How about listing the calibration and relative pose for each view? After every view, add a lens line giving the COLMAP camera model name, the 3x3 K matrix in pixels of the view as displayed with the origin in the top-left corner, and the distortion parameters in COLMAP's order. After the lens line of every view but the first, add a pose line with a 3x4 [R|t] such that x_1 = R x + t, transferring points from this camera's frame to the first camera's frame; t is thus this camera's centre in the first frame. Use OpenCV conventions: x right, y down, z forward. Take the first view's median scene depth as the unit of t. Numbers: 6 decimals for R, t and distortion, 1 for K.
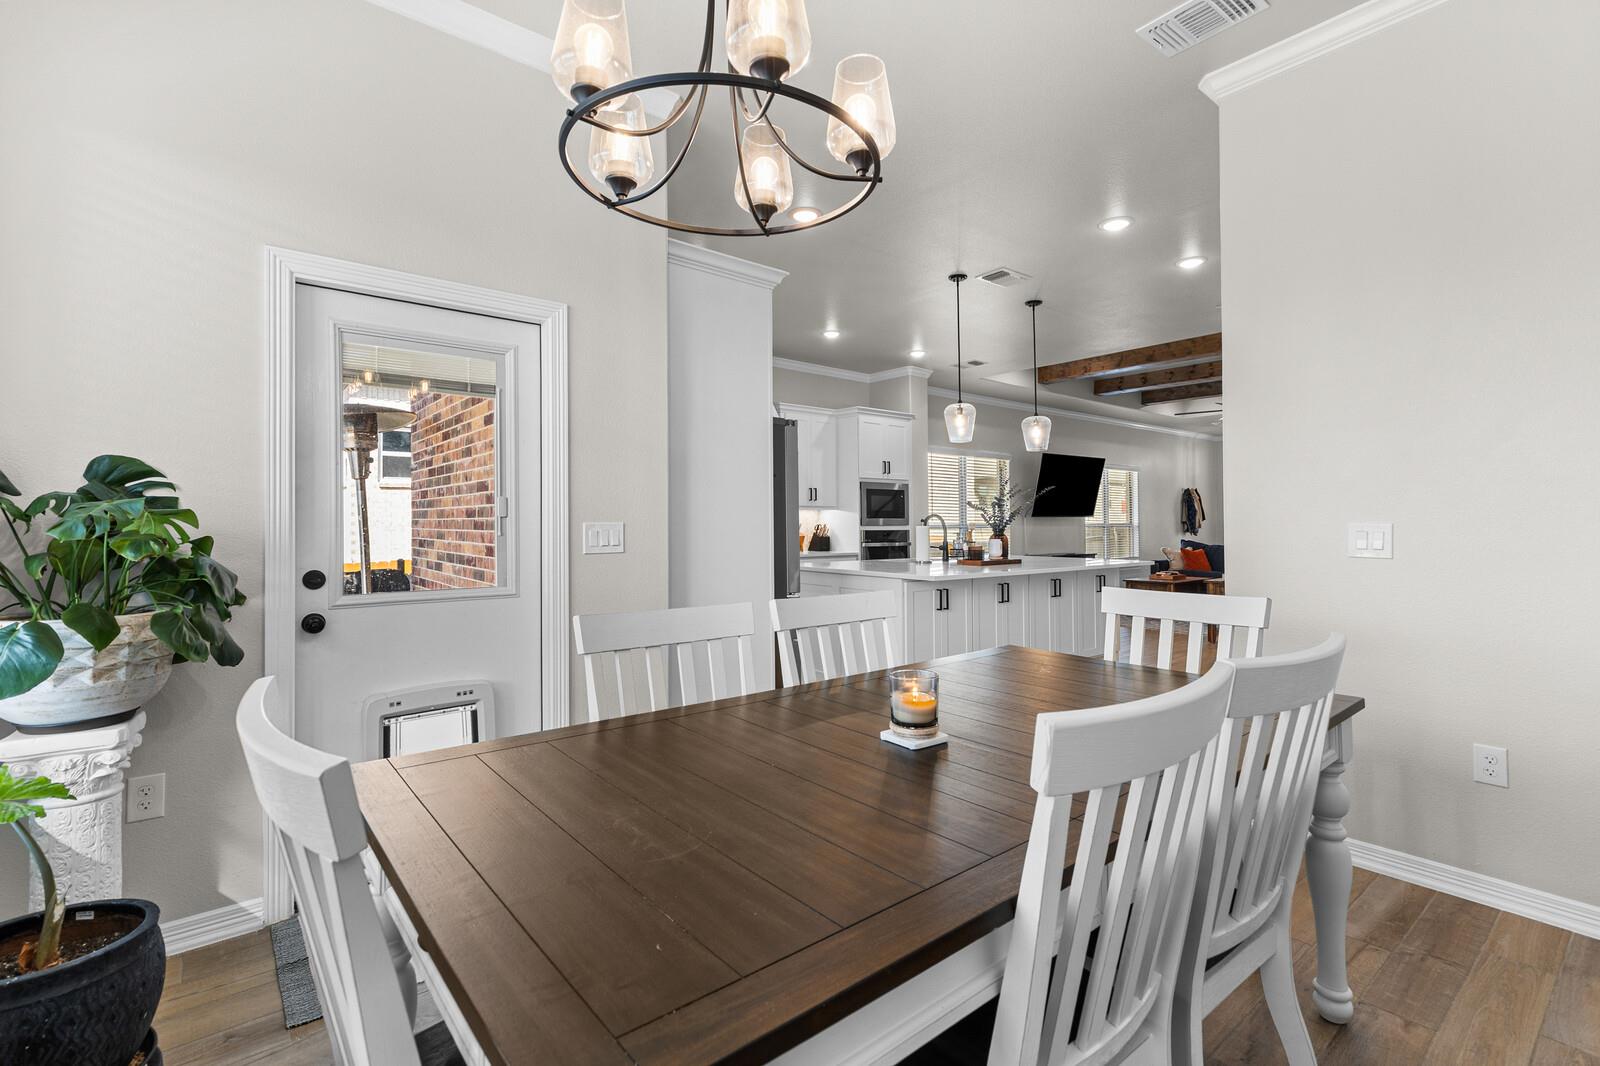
lens RADIAL K [[729.8, 0, 804.7], [0, 729.8, 525.9], [0, 0, 1]] dist [0.012849, -0.000317]
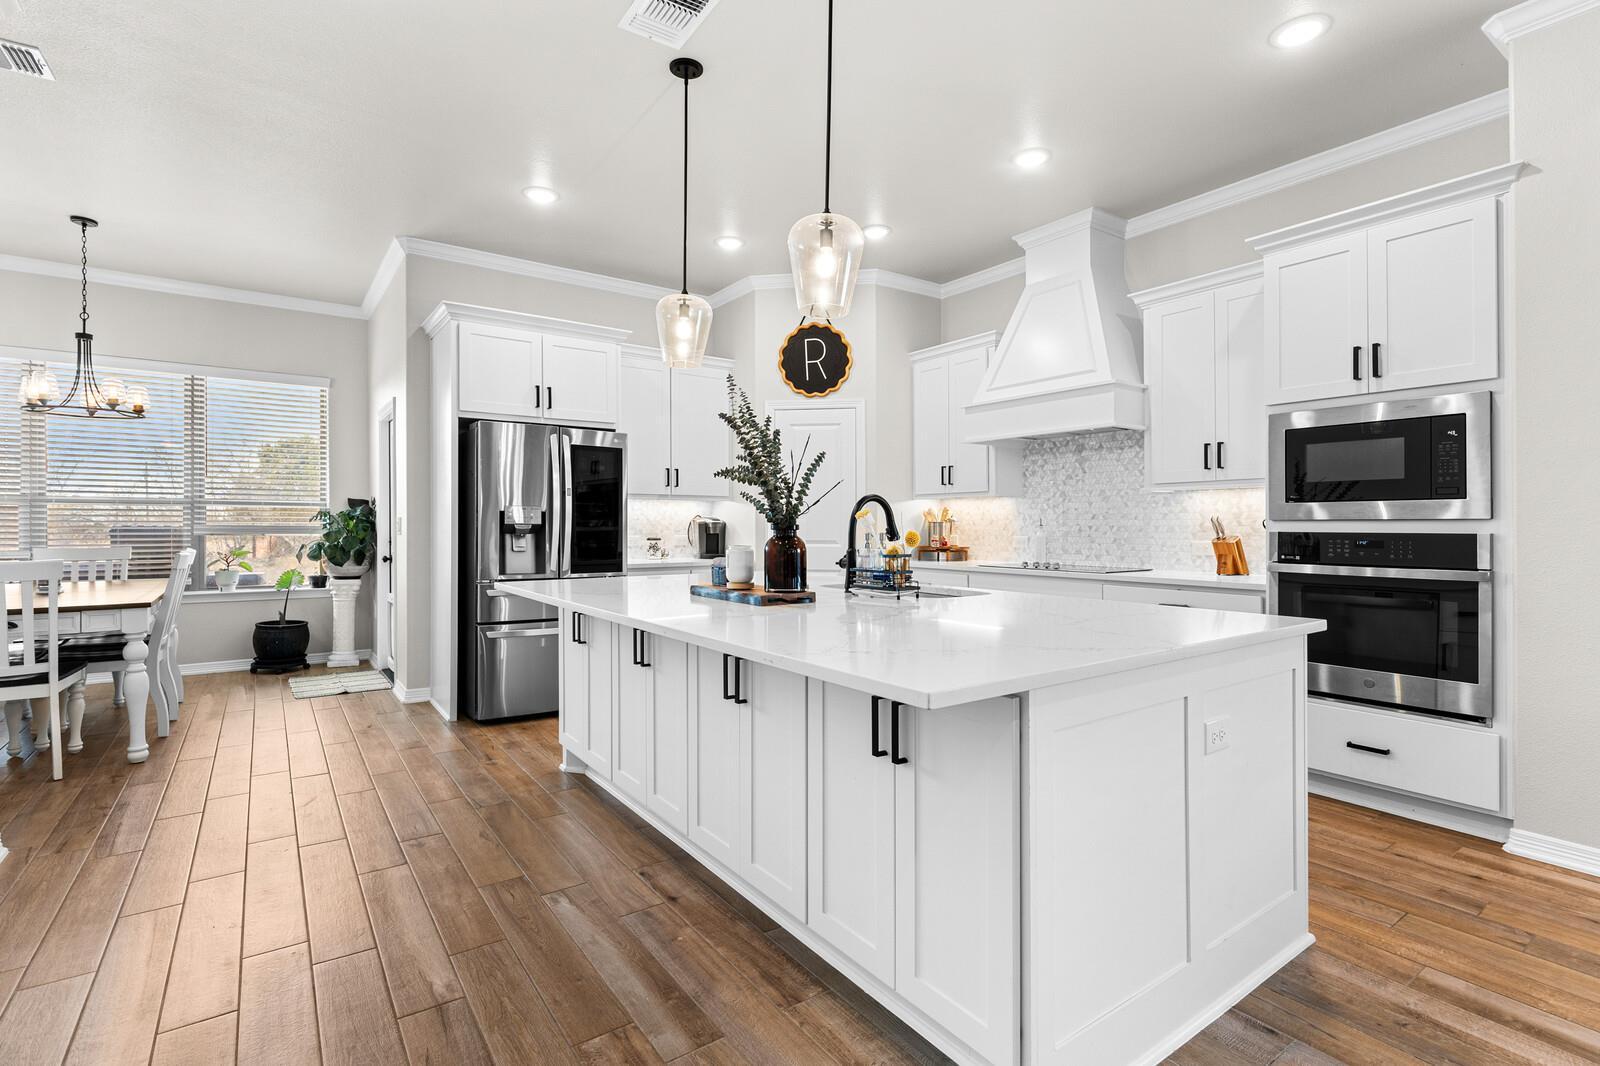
lens RADIAL K [[749.1, 0, 800.0], [0, 749.1, 533.0], [0, 0, 1]] dist [-0.002003, -0.000260]
pose [[-0.073222, 0.015980, -0.997188, 0.530814], [-0.002461, 0.999866, 0.016203, 0.000193], [0.997313, 0.003640, -0.073173, 0.751256]]
